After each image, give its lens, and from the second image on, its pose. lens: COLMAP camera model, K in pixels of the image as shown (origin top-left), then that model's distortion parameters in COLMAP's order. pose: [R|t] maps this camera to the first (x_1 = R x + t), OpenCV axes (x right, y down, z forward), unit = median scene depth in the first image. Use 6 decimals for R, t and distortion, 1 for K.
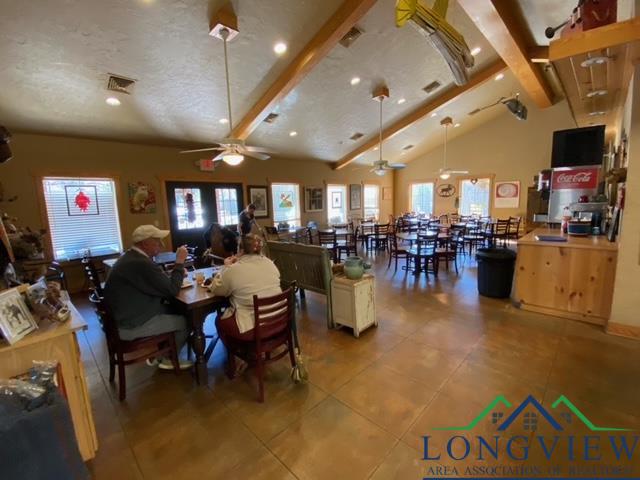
lens RADIAL K [[286.5, 0, 320.0], [0, 286.5, 240.0], [0, 0, 1]] dist [0.001227, -0.012231]
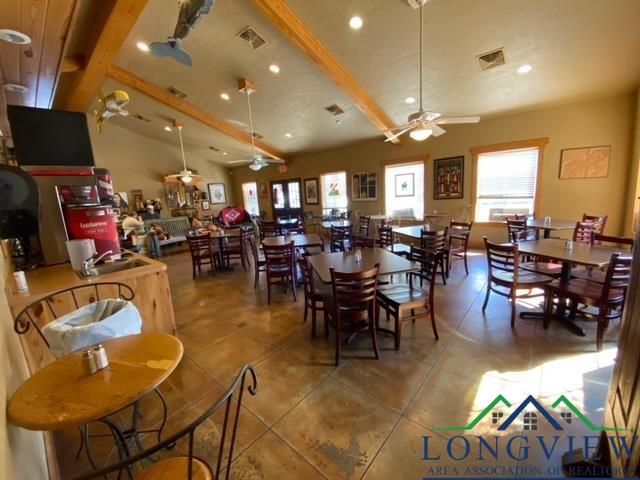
lens RADIAL K [[263.9, 0, 320.0], [0, 263.9, 240.0], [0, 0, 1]] dist [-0.020314, -0.000408]
pose [[0.063023, 0.212391, -0.975150, 0.885977], [-0.066782, 0.975800, 0.208217, -0.157329], [0.995775, 0.052000, 0.075682, 0.901701]]
